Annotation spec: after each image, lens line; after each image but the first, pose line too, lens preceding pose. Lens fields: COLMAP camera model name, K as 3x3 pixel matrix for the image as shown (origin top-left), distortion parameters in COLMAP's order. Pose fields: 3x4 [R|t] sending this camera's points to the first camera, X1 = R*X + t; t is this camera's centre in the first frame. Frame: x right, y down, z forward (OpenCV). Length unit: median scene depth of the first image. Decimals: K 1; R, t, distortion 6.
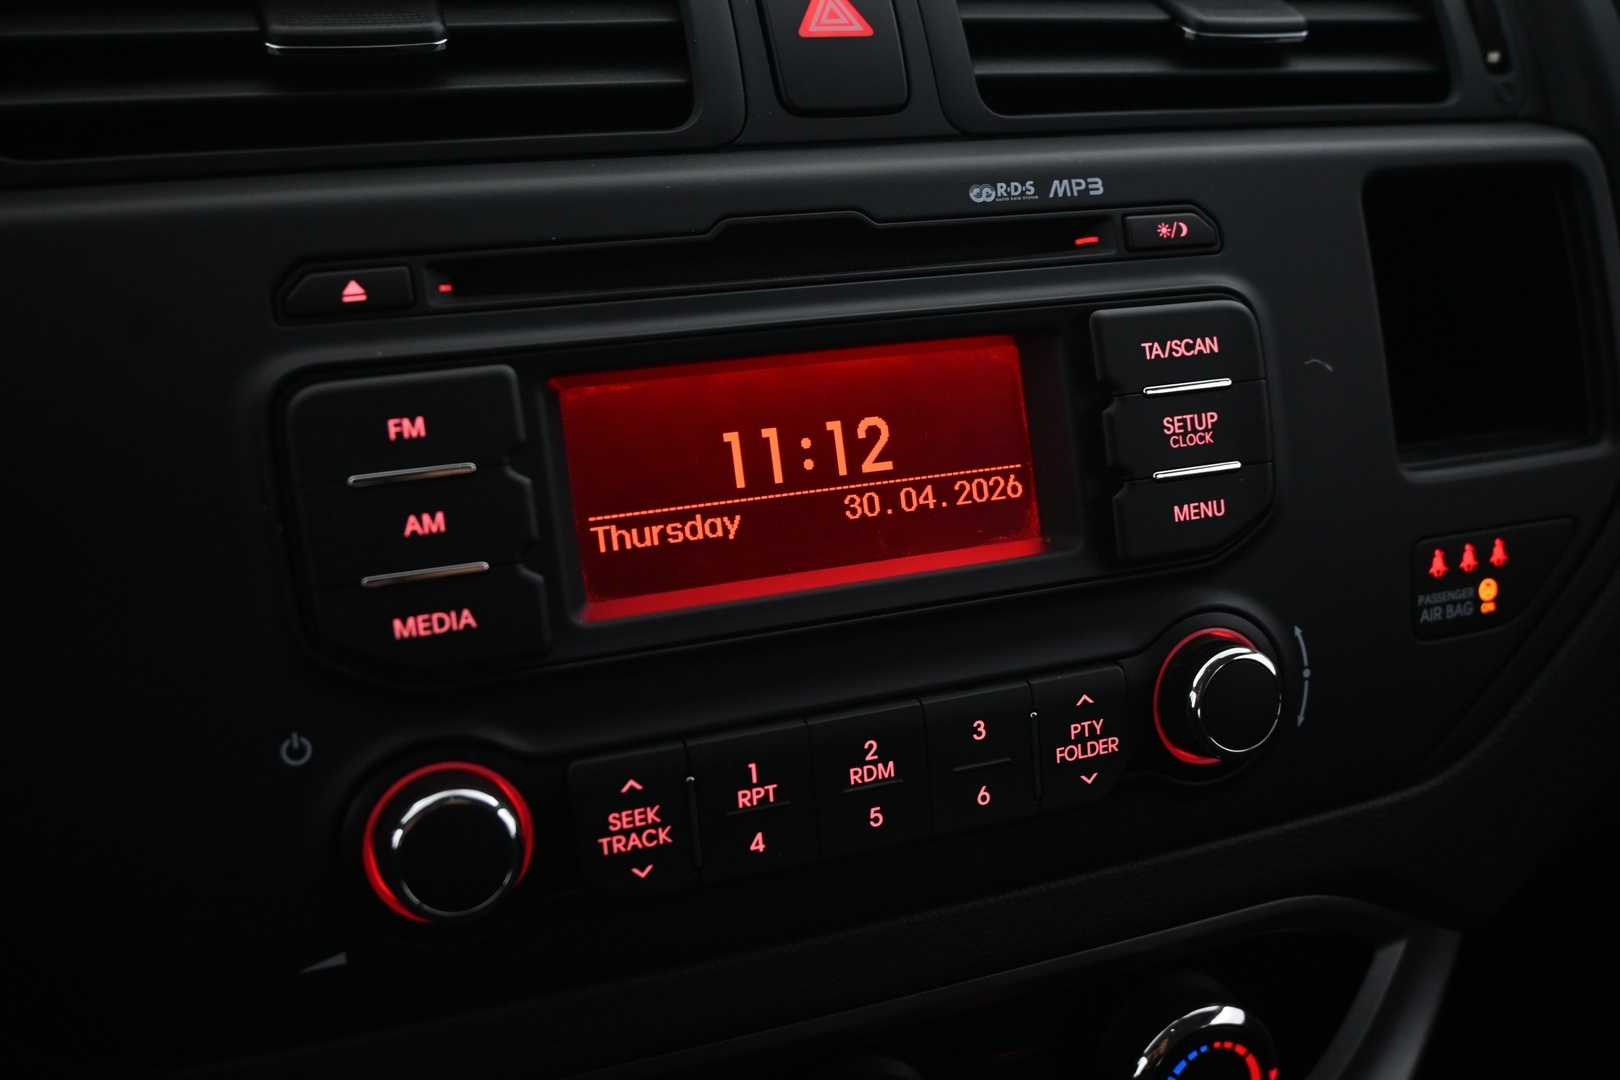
lens RADIAL K [[1510.6, 0, 806.5], [0, 1510.6, 538.6], [0, 0, 1]] dist [-0.001974, 0.000000]
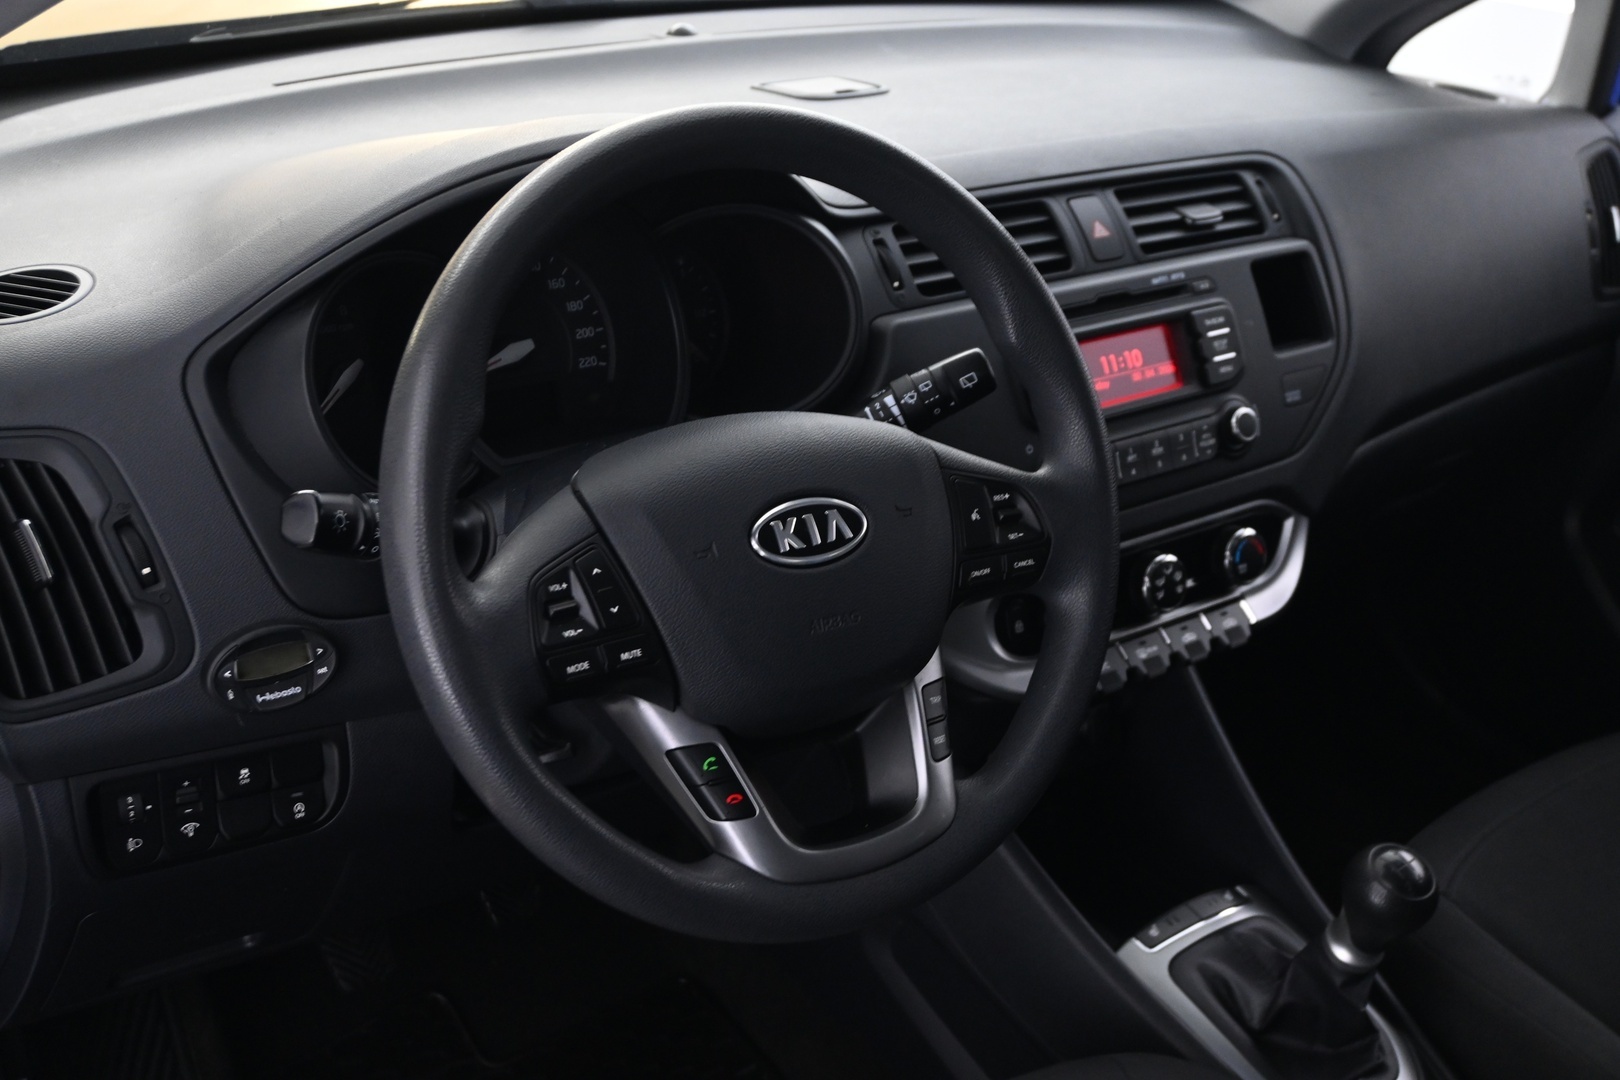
lens RADIAL K [[1678.6, 0, 808.1], [0, 1678.6, 541.1], [0, 0, 1]] dist [0.075789, 0.000000]
pose [[0.965874, -0.126119, 0.226232, -1.609068], [0.138121, 0.989687, -0.037965, 0.392784], [-0.219111, 0.067917, 0.973333, -2.528046]]
